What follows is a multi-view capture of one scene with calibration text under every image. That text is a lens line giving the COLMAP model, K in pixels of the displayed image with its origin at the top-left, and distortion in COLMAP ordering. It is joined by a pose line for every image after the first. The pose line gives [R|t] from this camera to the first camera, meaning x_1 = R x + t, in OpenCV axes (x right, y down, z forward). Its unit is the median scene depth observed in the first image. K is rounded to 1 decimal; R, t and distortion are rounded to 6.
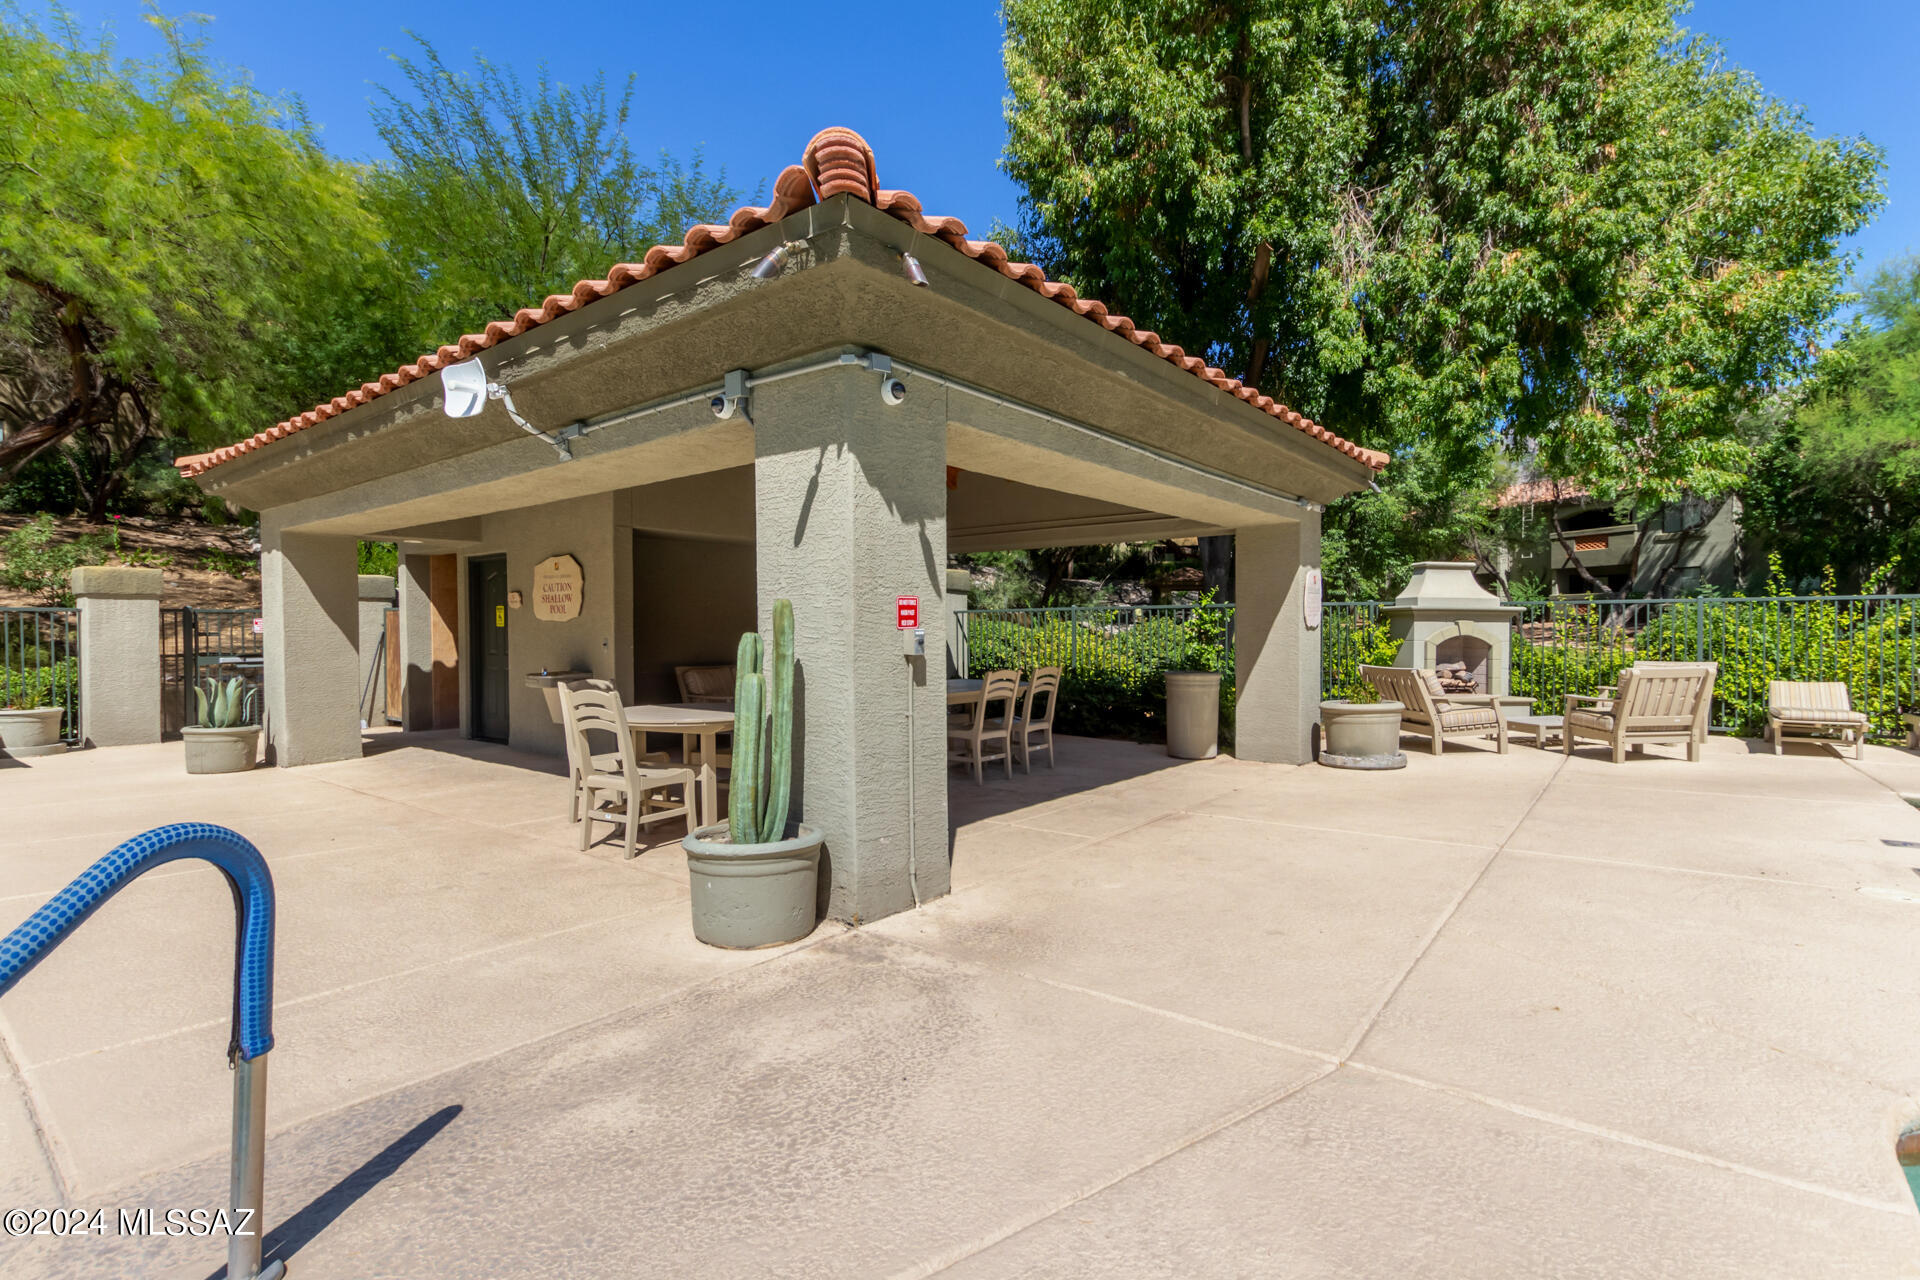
lens RADIAL K [[884.5, 0, 958.5], [0, 884.5, 645.7], [0, 0, 1]] dist [0.017243, -0.011104]
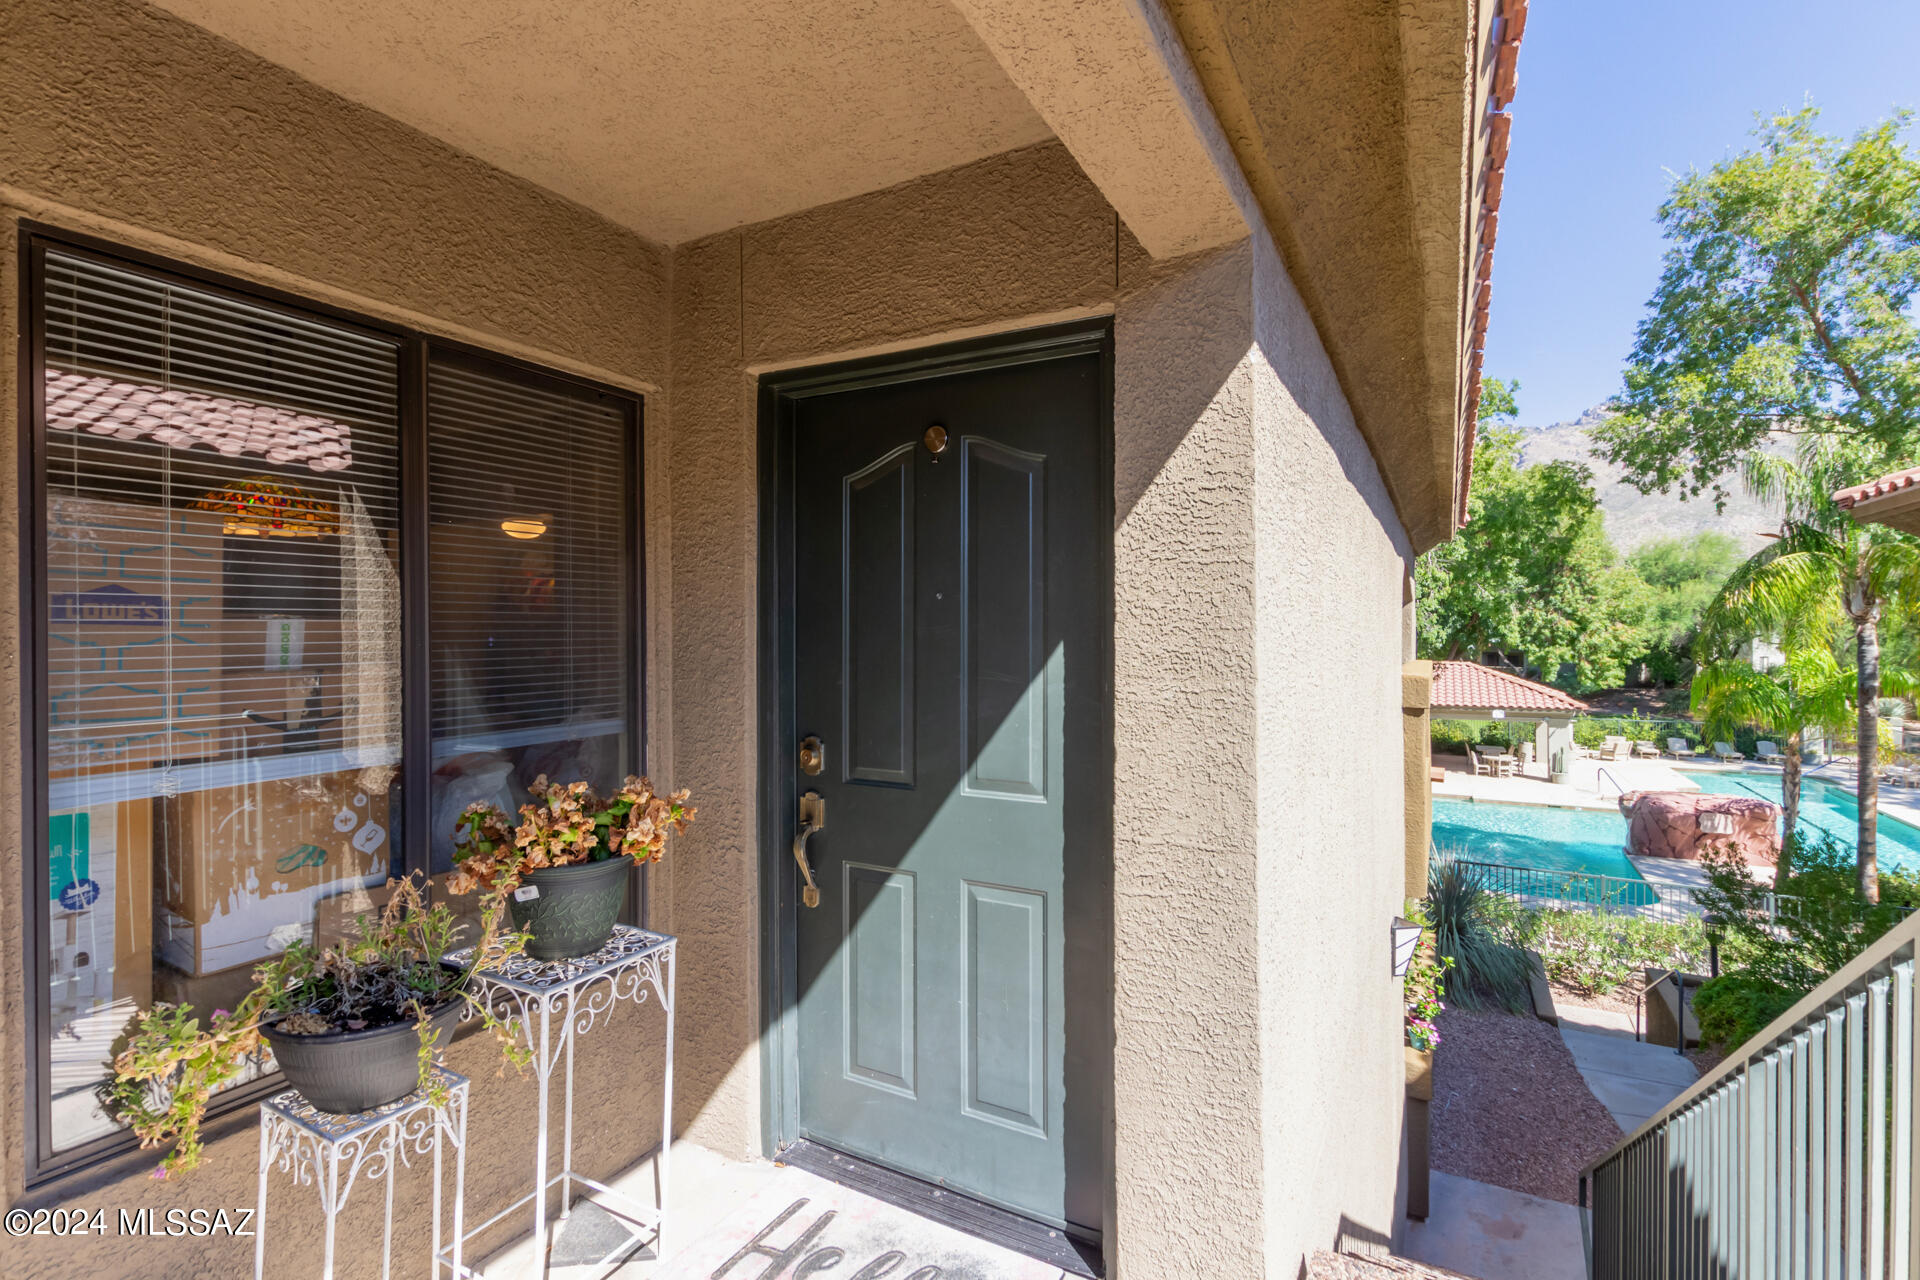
lens RADIAL K [[884.5, 0, 958.5], [0, 884.5, 645.7], [0, 0, 1]] dist [0.017243, -0.011104]
pose [[0.986641, -0.019965, 0.161679, -2.216840], [0.022733, 0.999625, -0.015290, -0.319169], [-0.161313, 0.018761, 0.986725, -1.994793]]
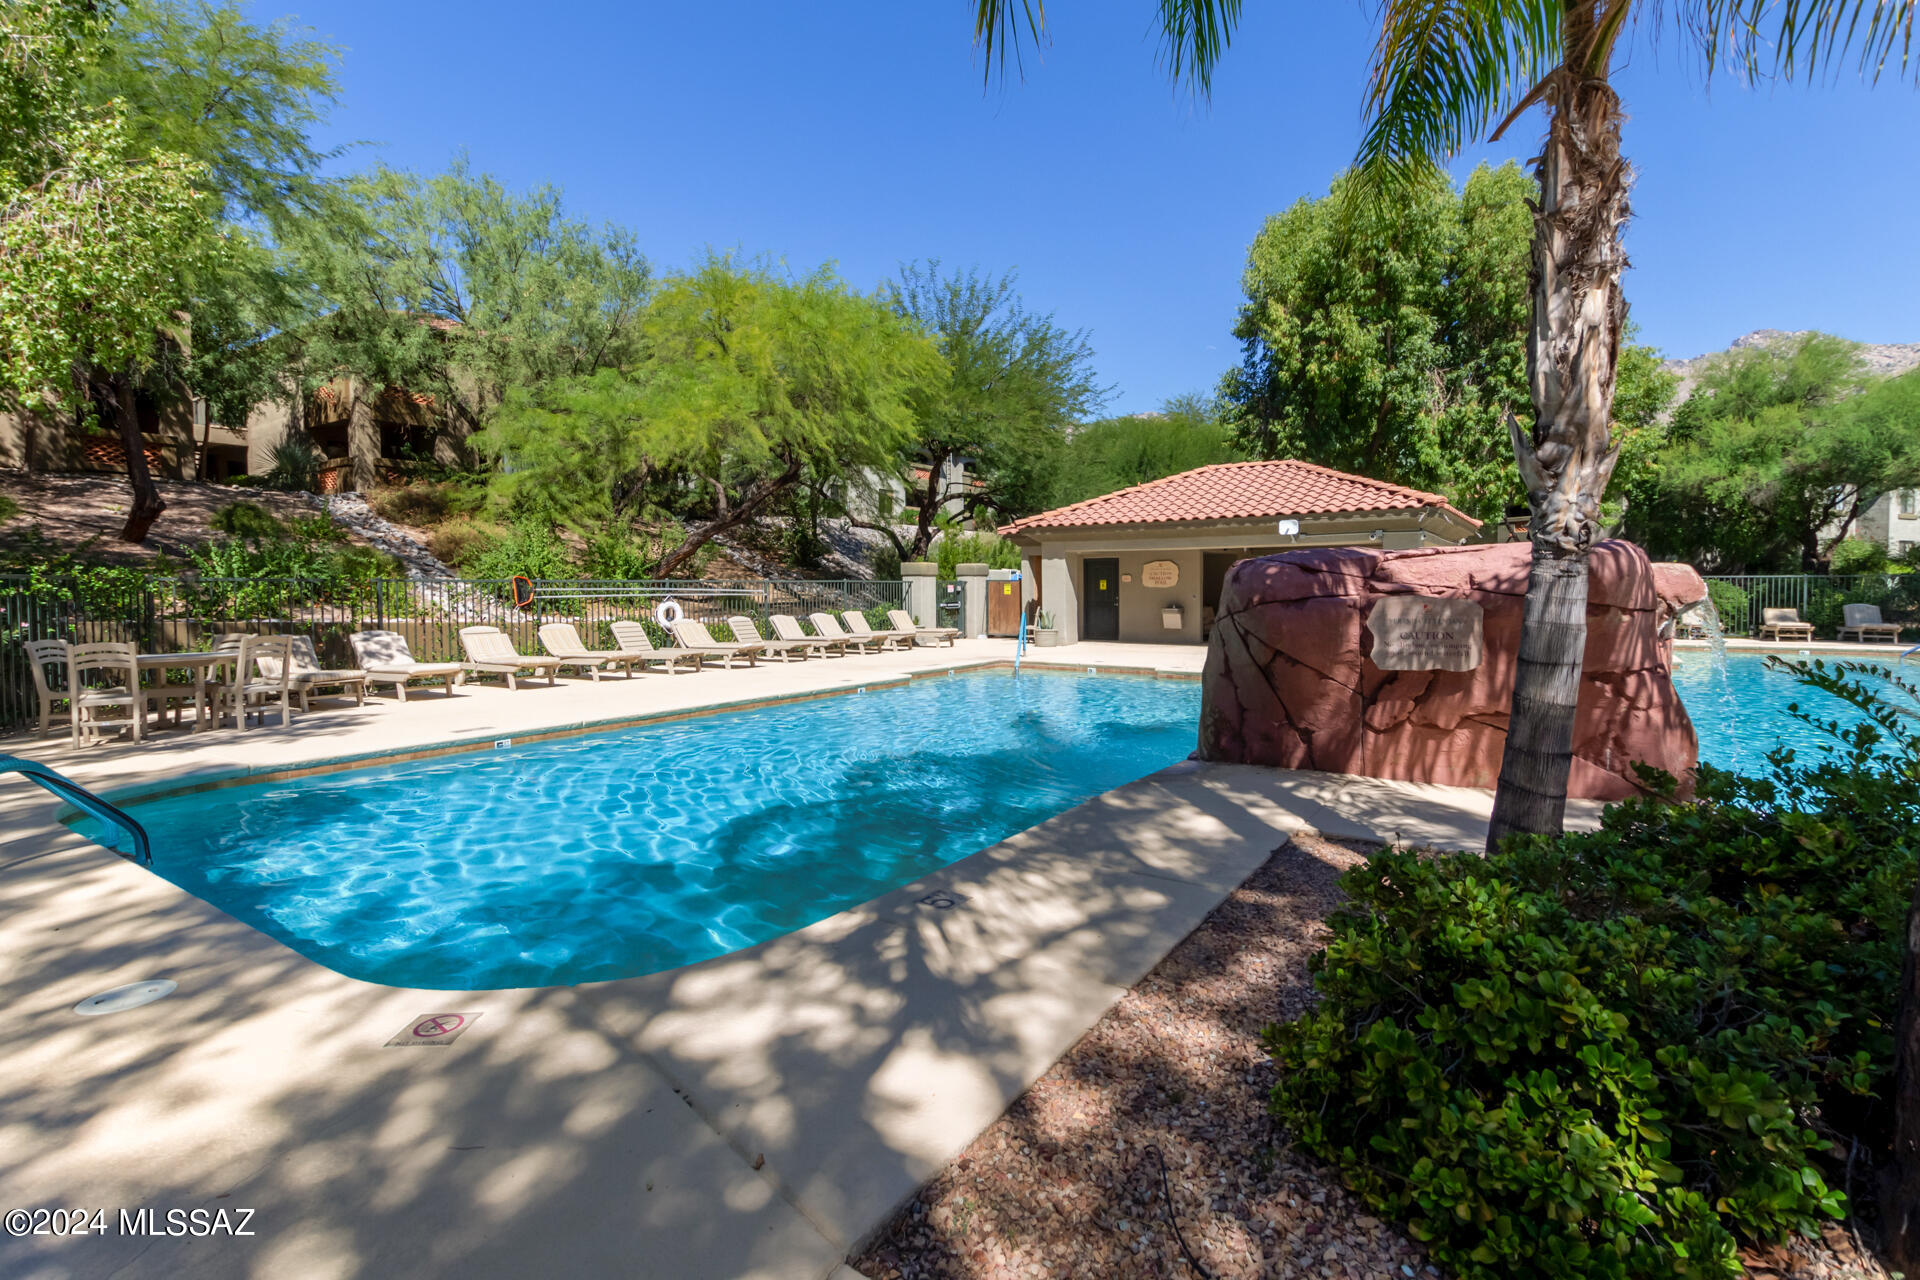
lens RADIAL K [[884.5, 0, 958.5], [0, 884.5, 645.7], [0, 0, 1]] dist [0.017243, -0.011104]
pose [[0.997530, -0.026096, 0.065215, -0.817037], [0.023969, 0.999162, 0.033180, 0.007415], [-0.066026, -0.031535, 0.997319, -0.994897]]
